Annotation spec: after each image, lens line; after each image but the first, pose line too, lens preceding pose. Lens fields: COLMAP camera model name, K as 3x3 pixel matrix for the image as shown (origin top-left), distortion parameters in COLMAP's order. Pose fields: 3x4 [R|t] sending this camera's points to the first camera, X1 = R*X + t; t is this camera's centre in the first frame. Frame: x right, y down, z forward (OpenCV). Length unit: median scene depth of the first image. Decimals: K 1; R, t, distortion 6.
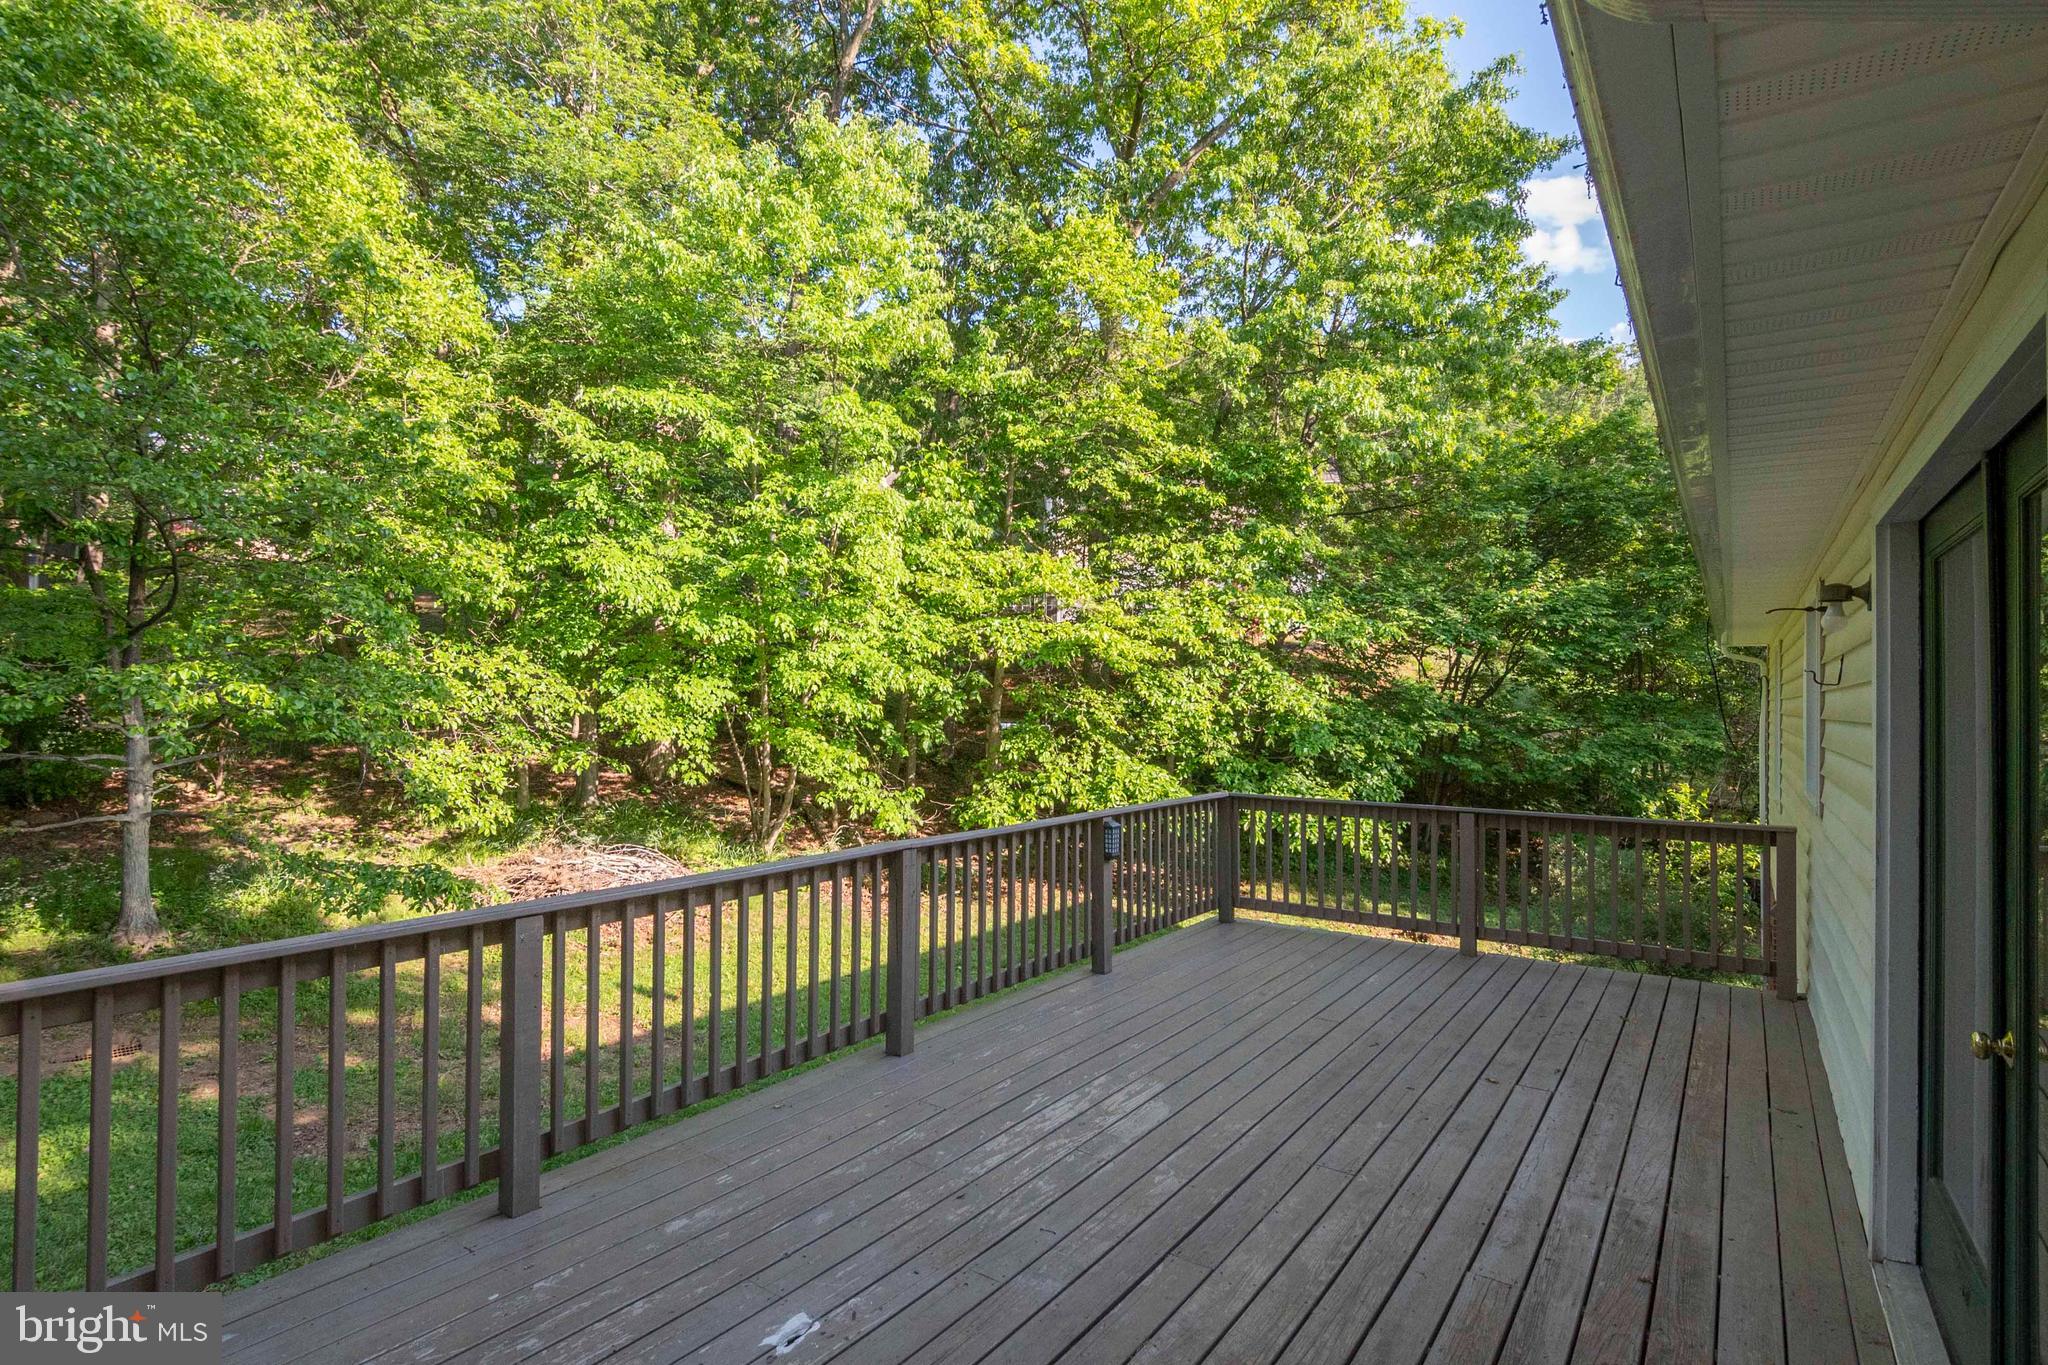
lens RADIAL K [[1010.2, 0, 1004.9], [0, 1010.2, 680.7], [0, 0, 1]] dist [-0.026186, 0.008265]
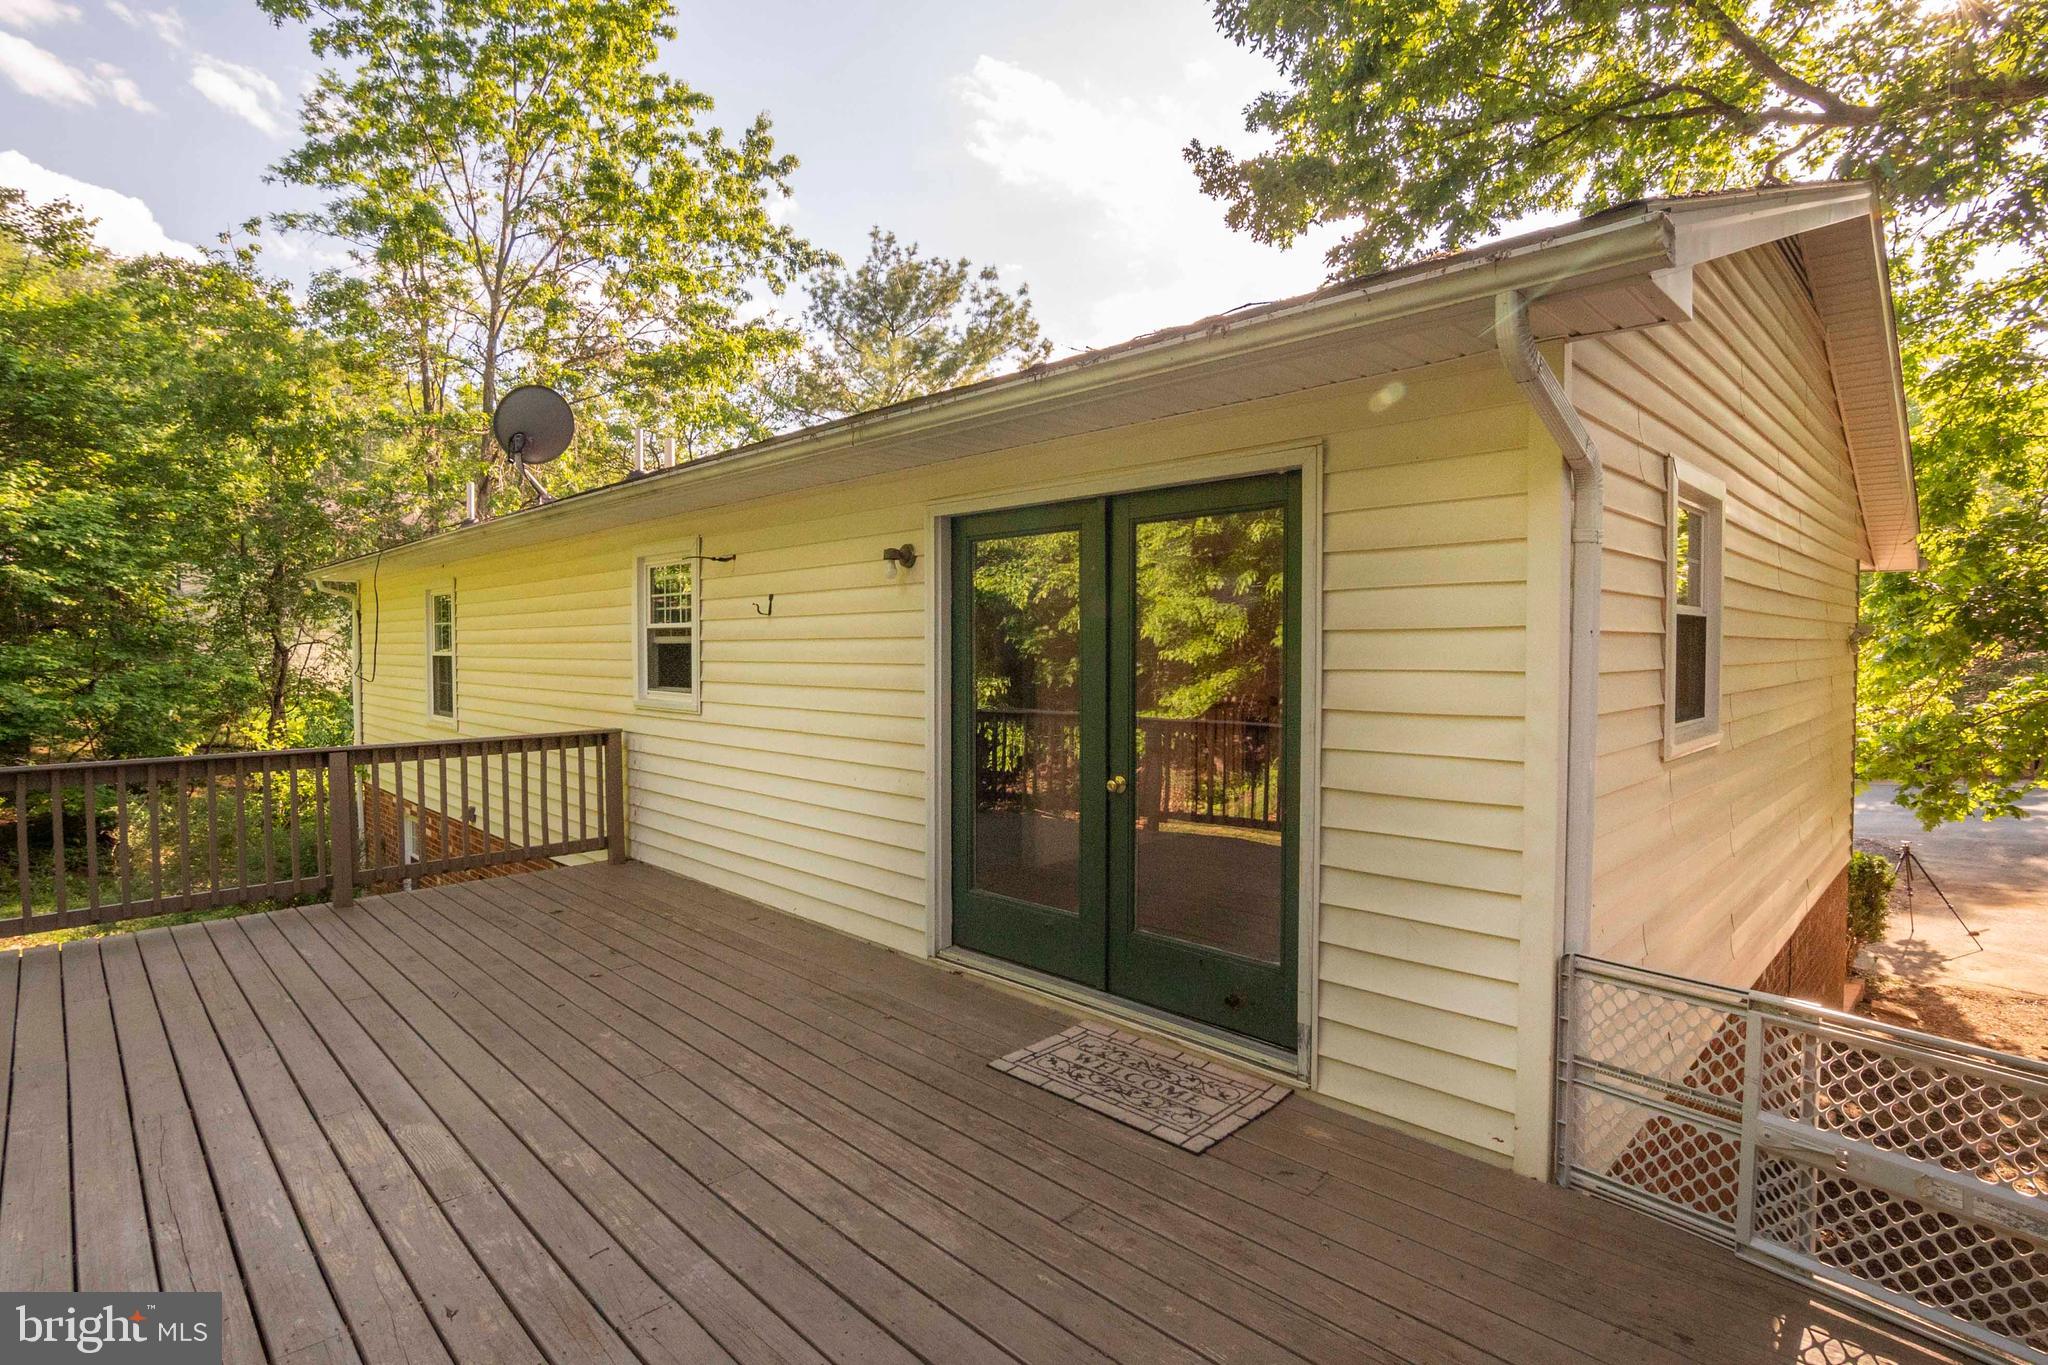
lens RADIAL K [[1010.2, 0, 1005.6], [0, 1010.2, 688.0], [0, 0, 1]] dist [-0.026186, 0.008265]
pose [[0.171722, -0.052106, 0.983766, -0.532855], [-0.015534, 0.998333, 0.055589, 0.022500], [-0.985023, -0.024828, 0.170626, 0.414105]]
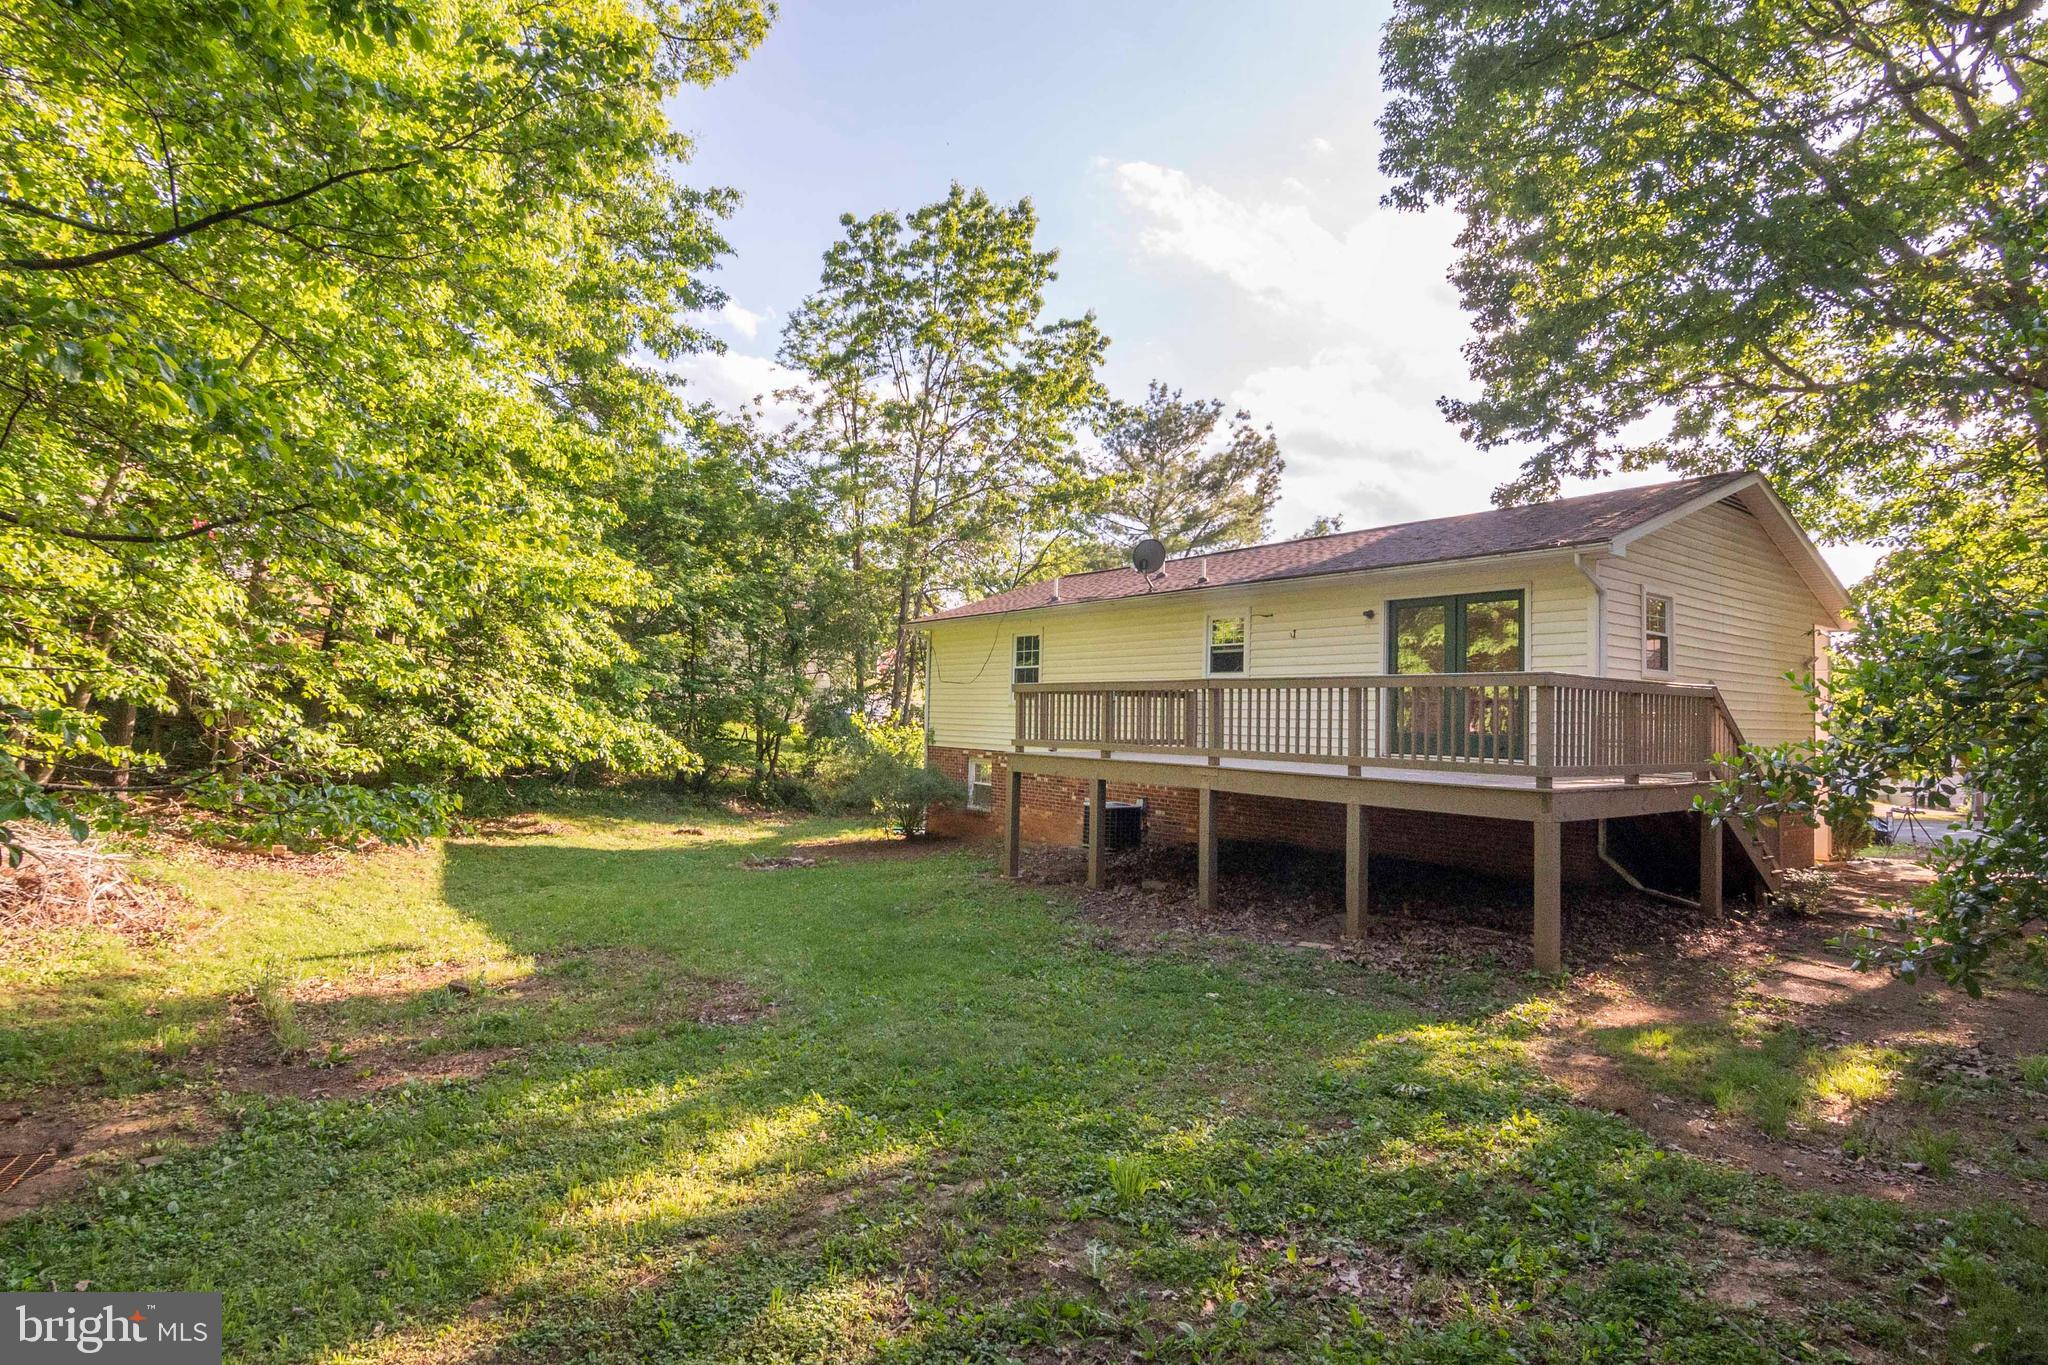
lens RADIAL K [[1010.2, 0, 1012.7], [0, 1010.2, 673.2], [0, 0, 1]] dist [-0.026186, 0.008265]
pose [[0.312521, 0.038390, 0.949135, -2.972796], [-0.038264, 0.998881, -0.027802, 0.275324], [-0.949140, -0.027629, 0.313640, 0.823837]]
